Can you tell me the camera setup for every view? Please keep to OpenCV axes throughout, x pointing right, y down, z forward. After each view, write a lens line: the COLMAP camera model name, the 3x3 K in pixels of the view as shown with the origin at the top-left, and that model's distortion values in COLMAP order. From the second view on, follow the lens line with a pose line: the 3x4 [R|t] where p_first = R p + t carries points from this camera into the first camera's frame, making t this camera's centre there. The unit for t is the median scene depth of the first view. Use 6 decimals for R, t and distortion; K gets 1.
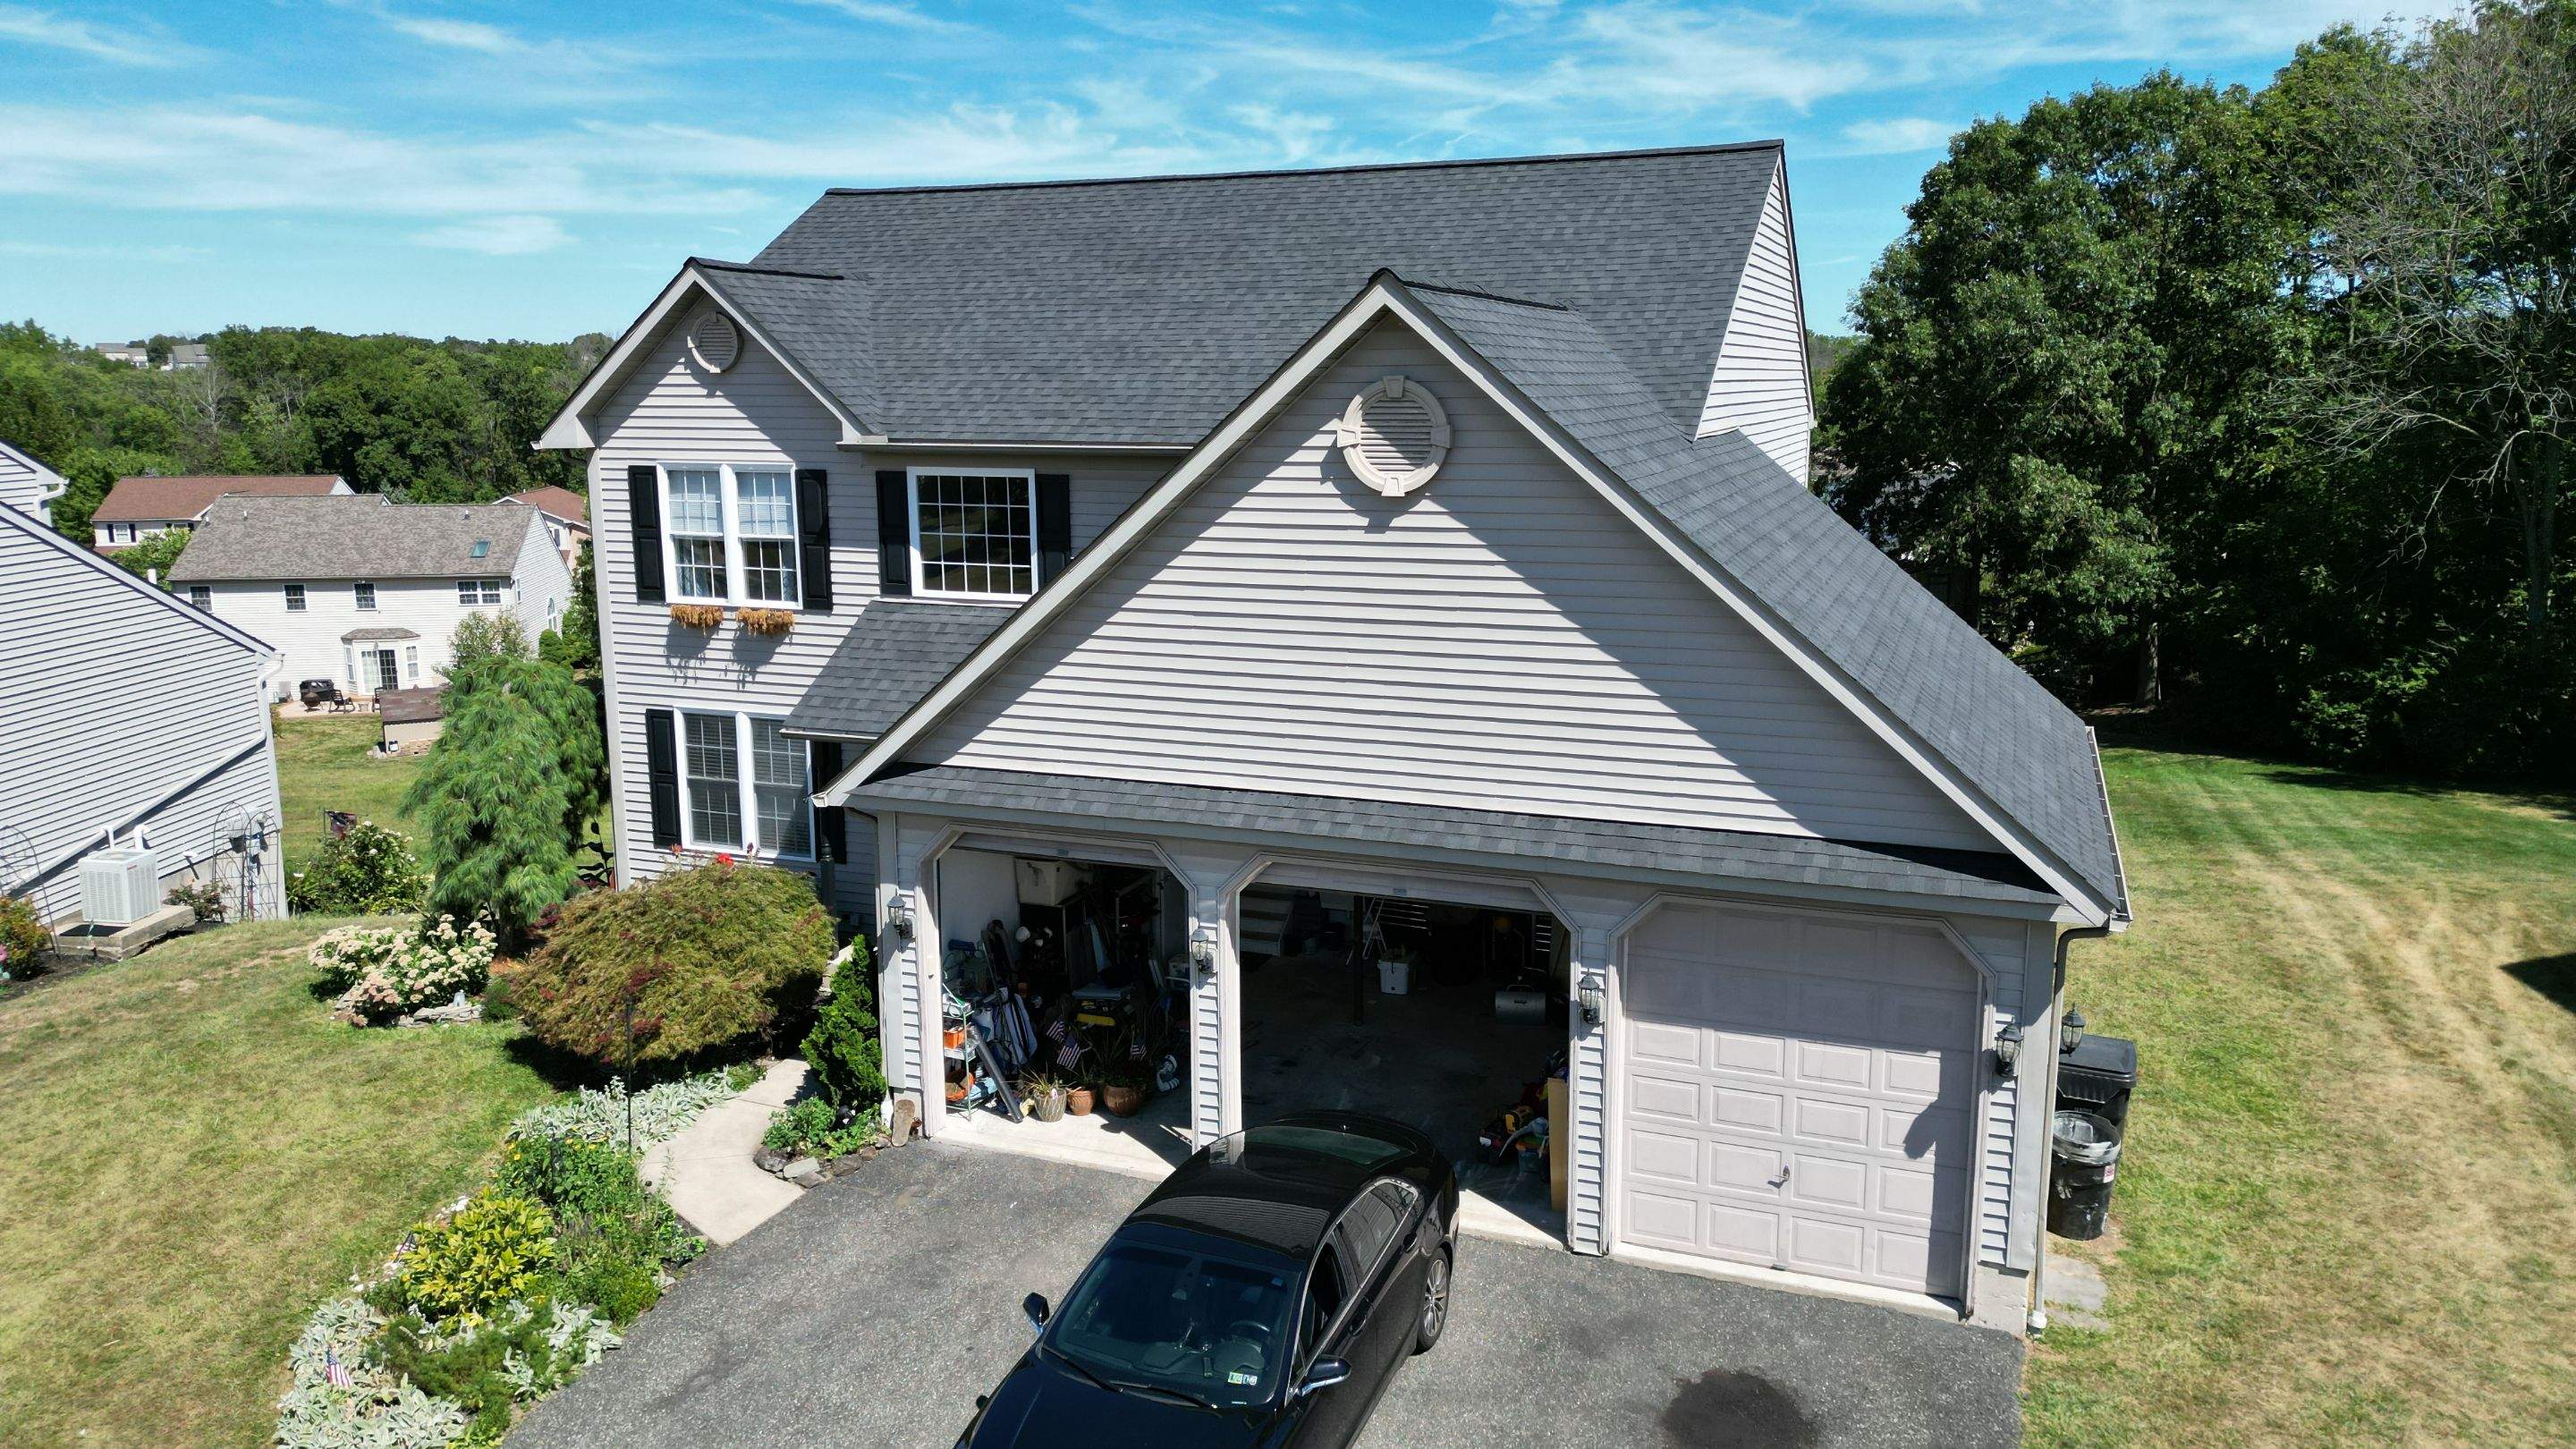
lens RADIAL K [[1831.3, 0, 1288.0], [0, 1831.3, 724.5], [0, 0, 1]] dist [0.035957, -0.002098]
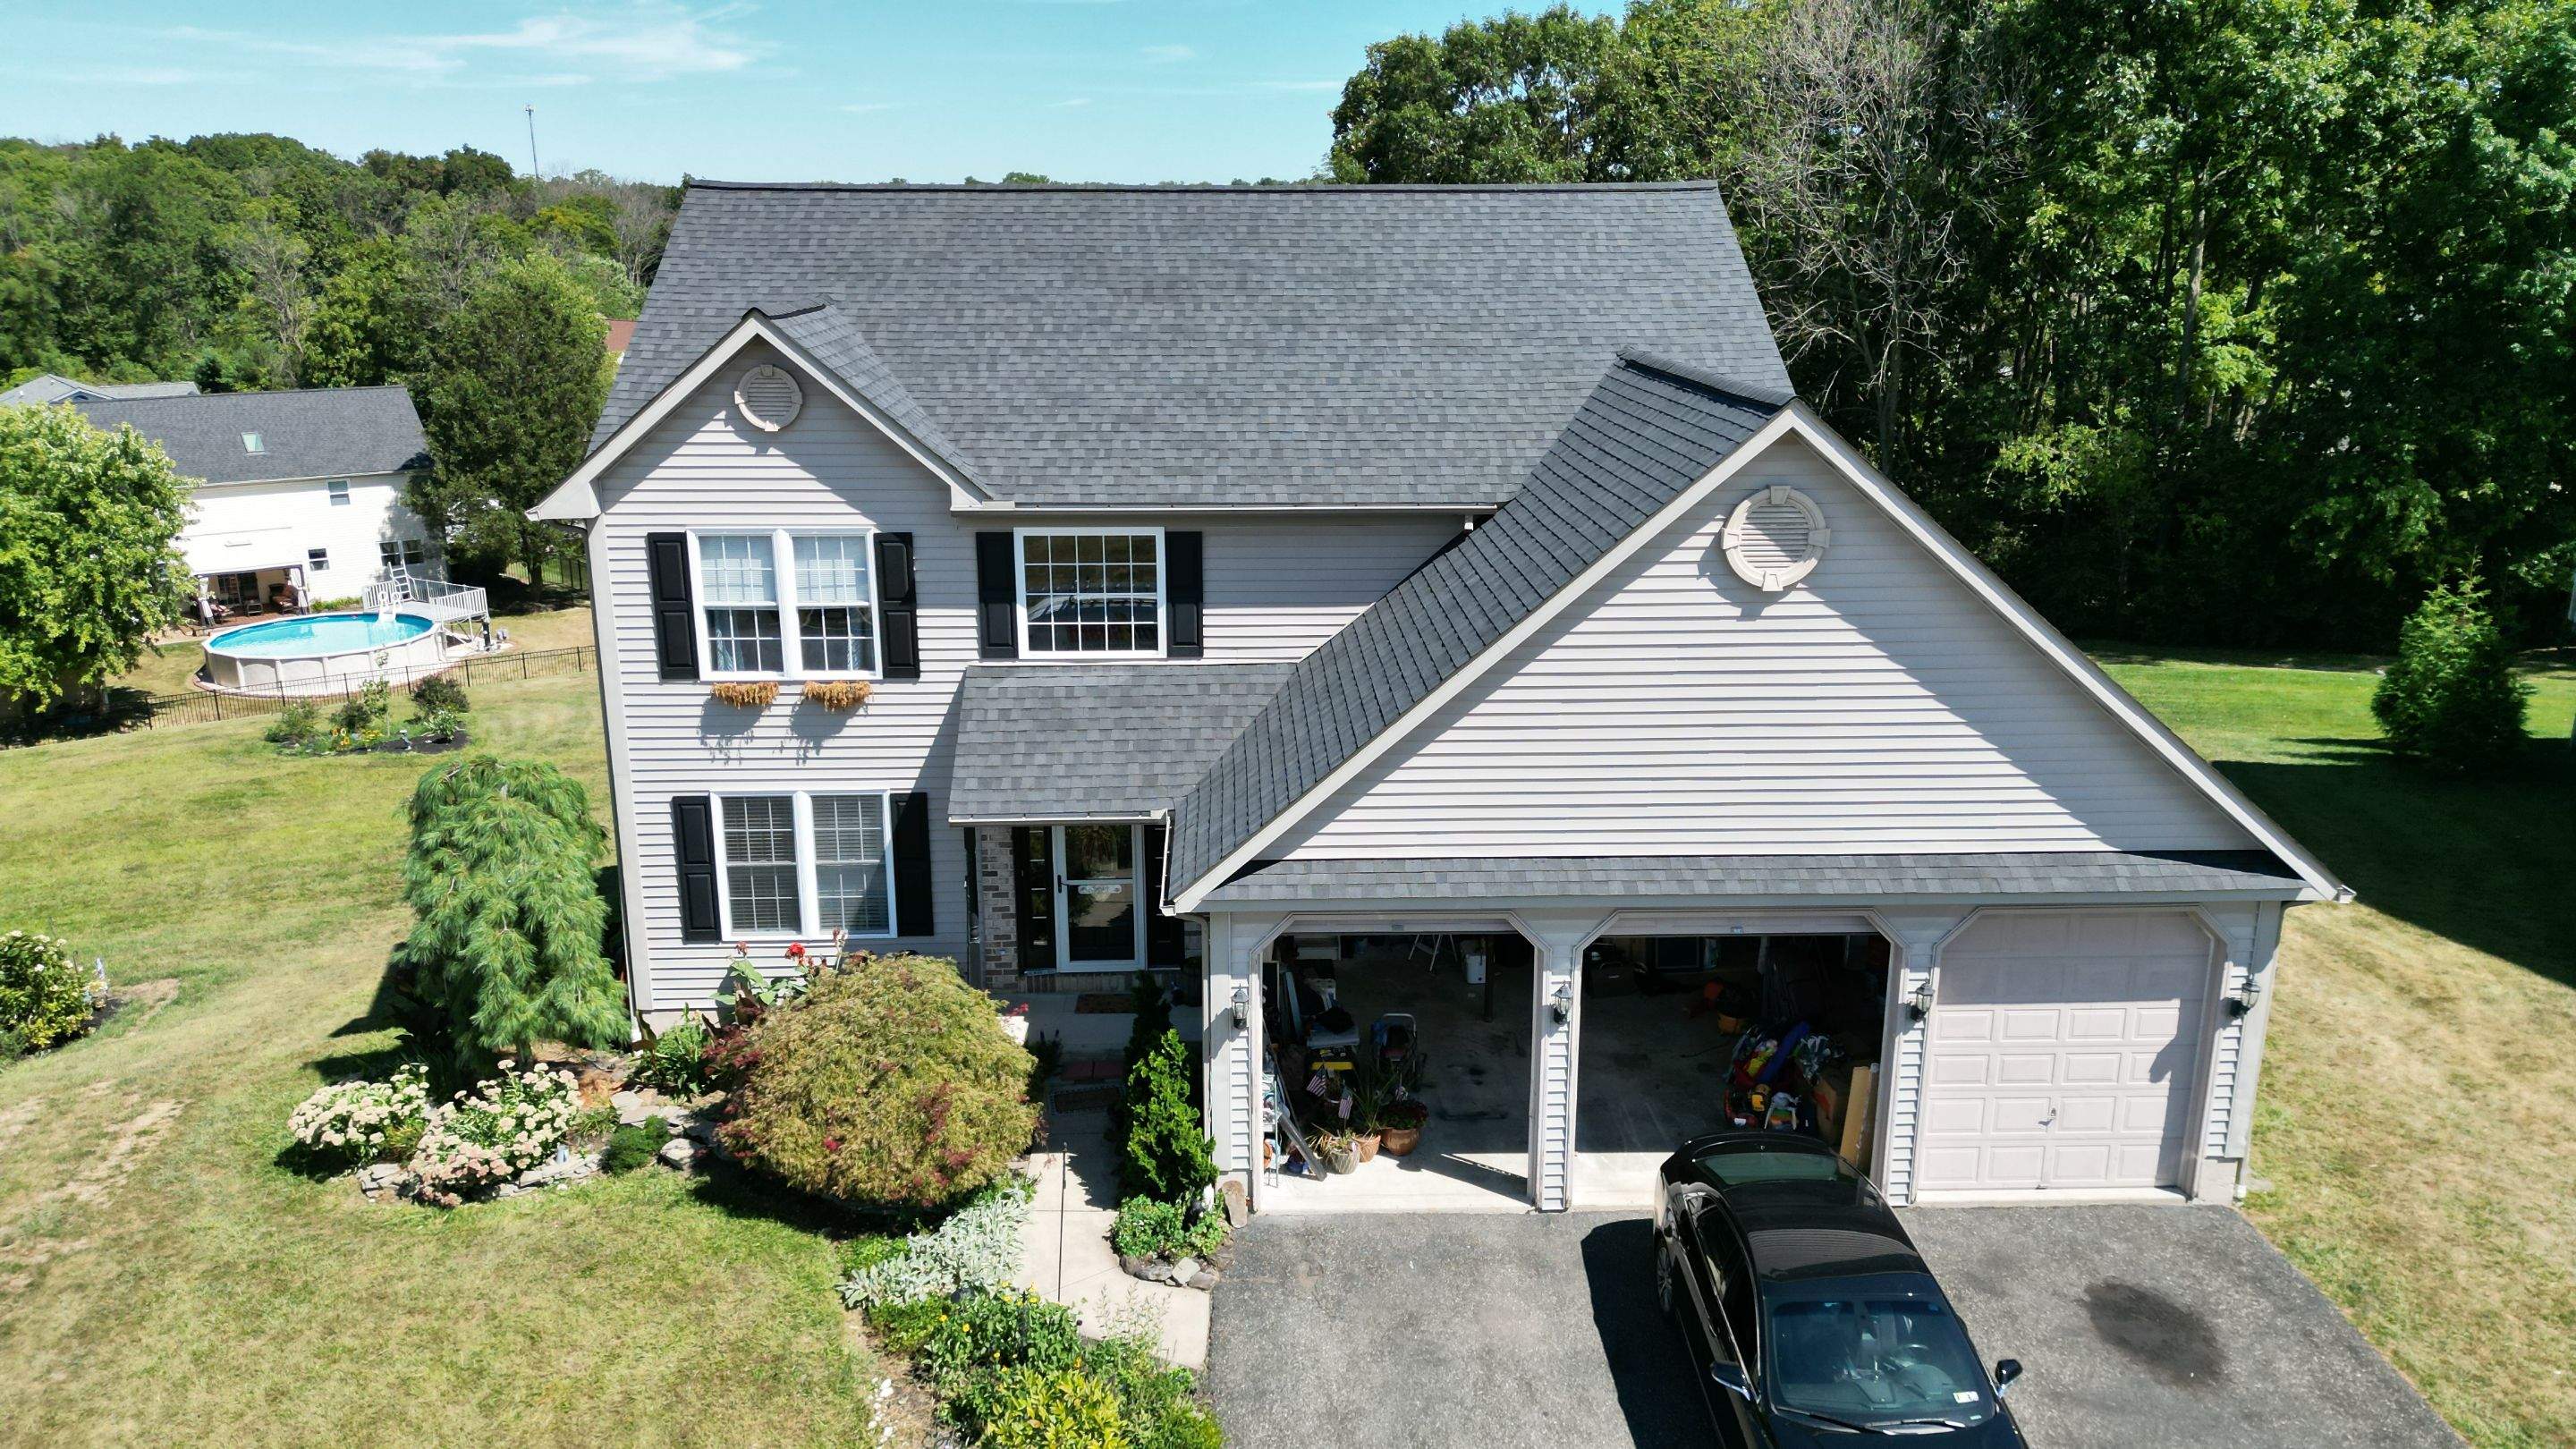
lens RADIAL K [[1831.3, 0, 1288.0], [0, 1831.3, 724.5], [0, 0, 1]] dist [0.035957, -0.002098]
pose [[0.915940, -0.103080, 0.387852, -0.448612], [0.070490, 0.992748, 0.097377, -0.118369], [-0.395077, -0.061852, 0.916564, 0.056435]]
